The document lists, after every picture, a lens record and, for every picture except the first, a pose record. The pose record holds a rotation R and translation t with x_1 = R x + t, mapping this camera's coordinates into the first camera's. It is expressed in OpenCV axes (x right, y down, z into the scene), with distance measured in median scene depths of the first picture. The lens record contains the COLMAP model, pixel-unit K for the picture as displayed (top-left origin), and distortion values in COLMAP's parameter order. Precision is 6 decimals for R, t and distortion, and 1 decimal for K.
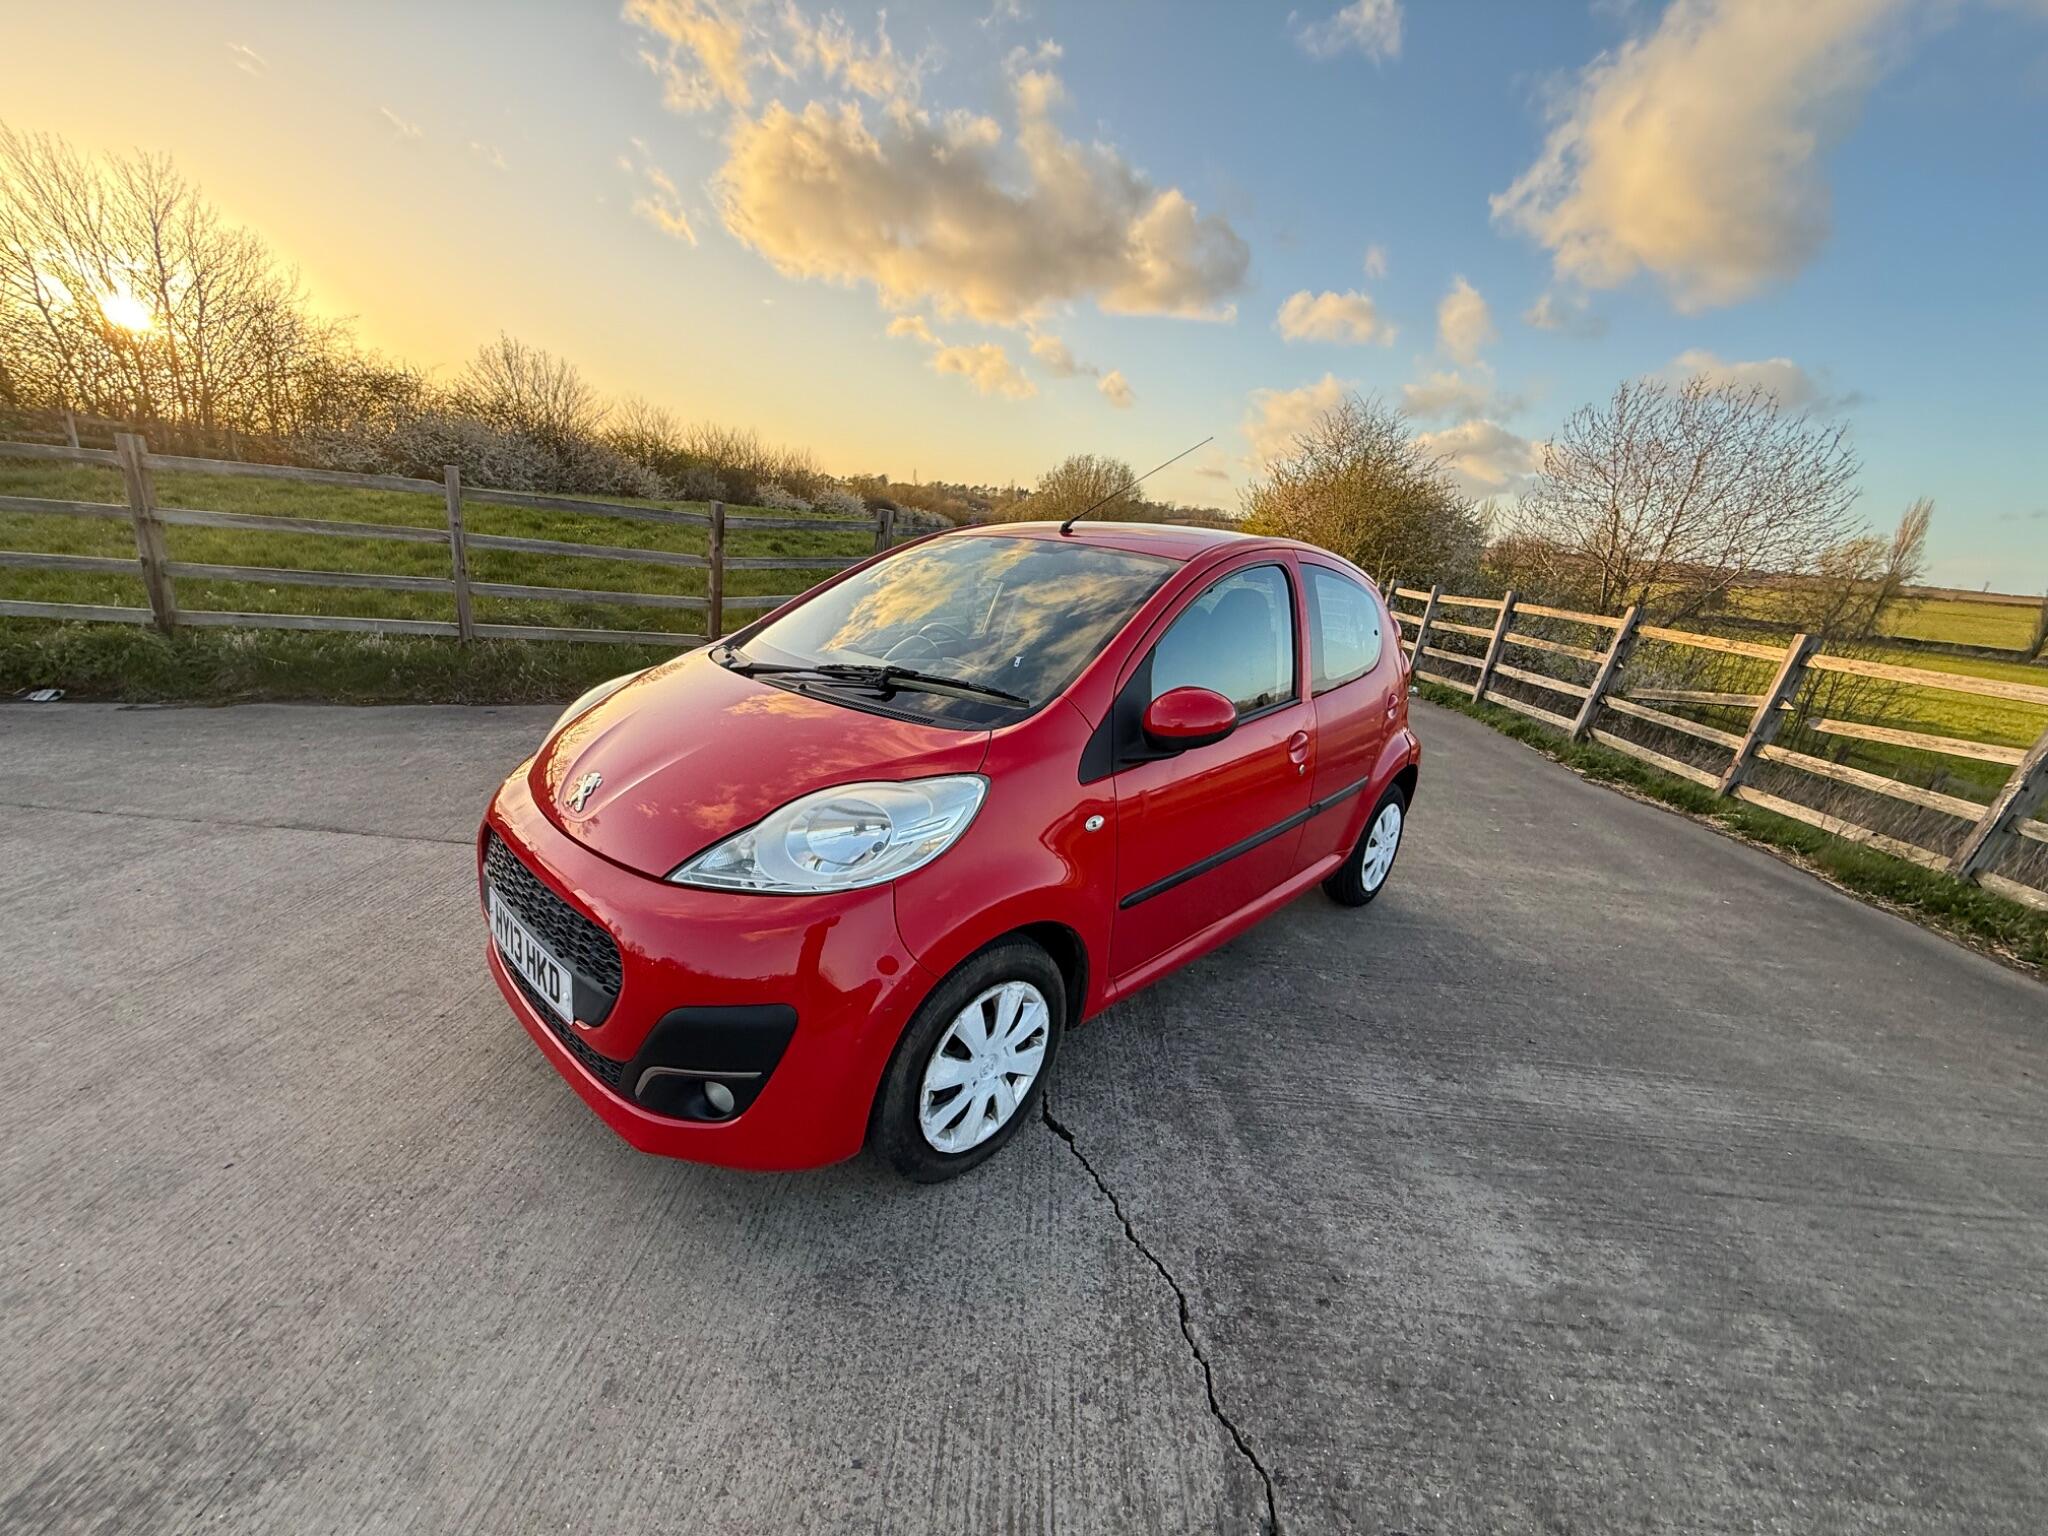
lens RADIAL K [[815.5, 0, 1021.0], [0, 815.5, 772.6], [0, 0, 1]] dist [-0.001456, -0.000019]
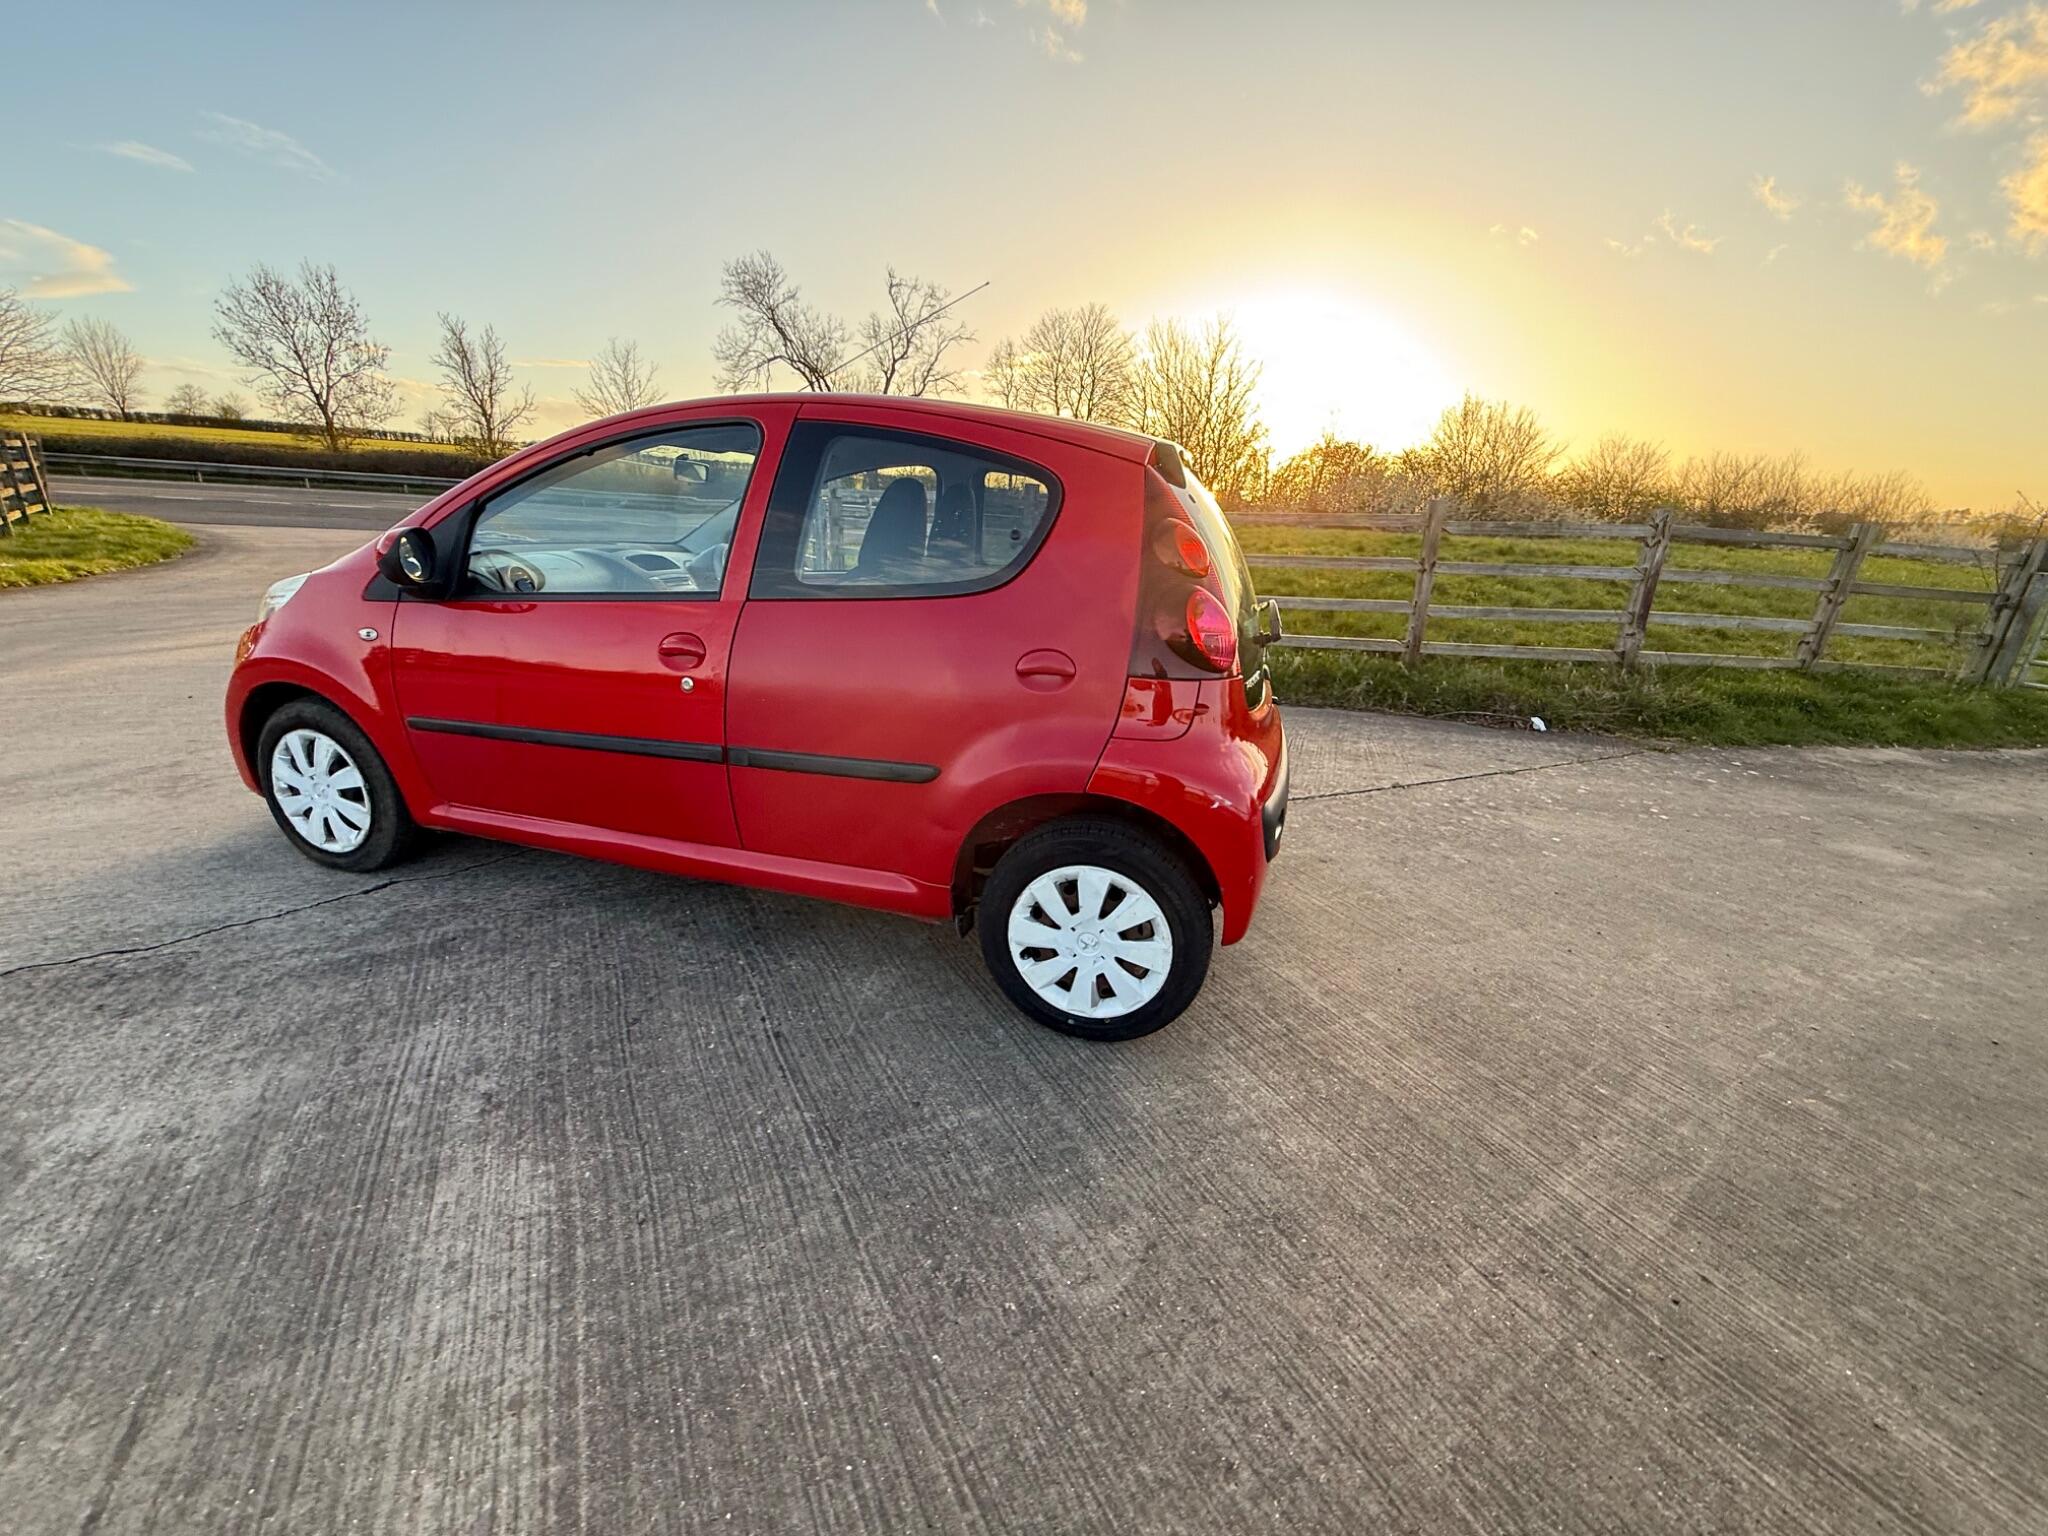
lens RADIAL K [[815.5, 0, 1018.4], [0, 815.5, 768.1], [0, 0, 1]] dist [-0.001456, -0.000019]
pose [[0.467261, 0.201507, -0.860850, 1.274821], [-0.263006, 0.961281, 0.082259, -0.079948], [0.844094, 0.187972, 0.502167, 0.971078]]
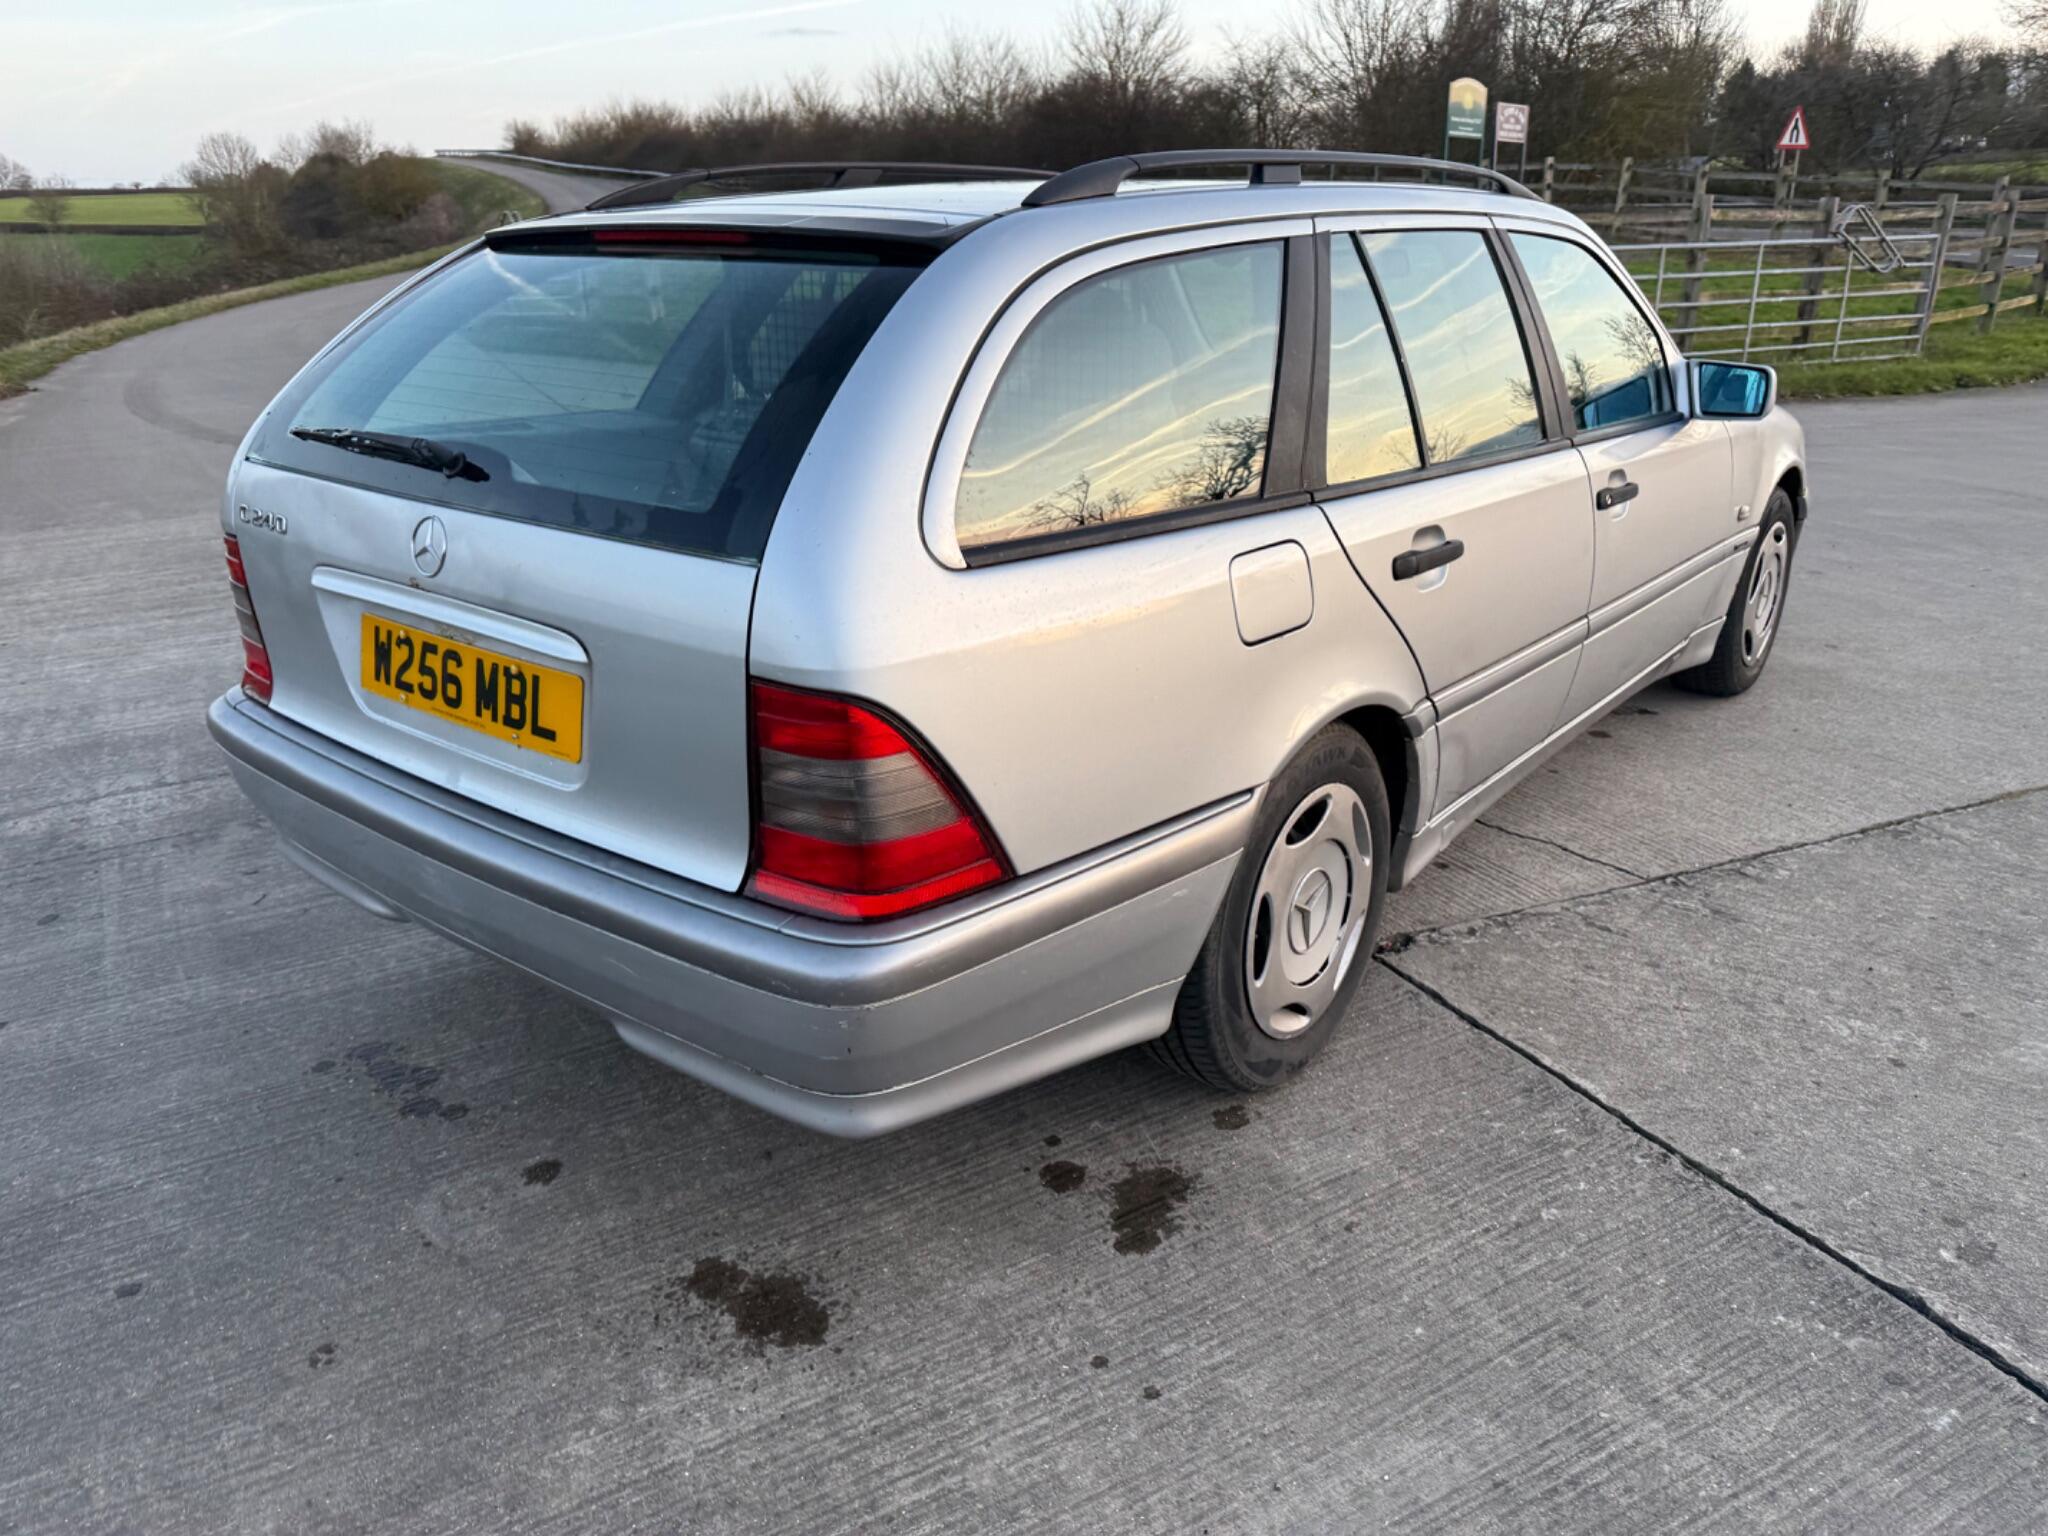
lens RADIAL K [[1455.2, 0, 1027.6], [0, 1455.2, 785.2], [0, 0, 1]] dist [0.024853, -0.029617]
pose [[-0.889016, 0.090600, -0.448824, 0.931501], [-0.192574, 0.815333, 0.546029, -0.498240], [0.415411, 0.571860, -0.707396, 2.043568]]
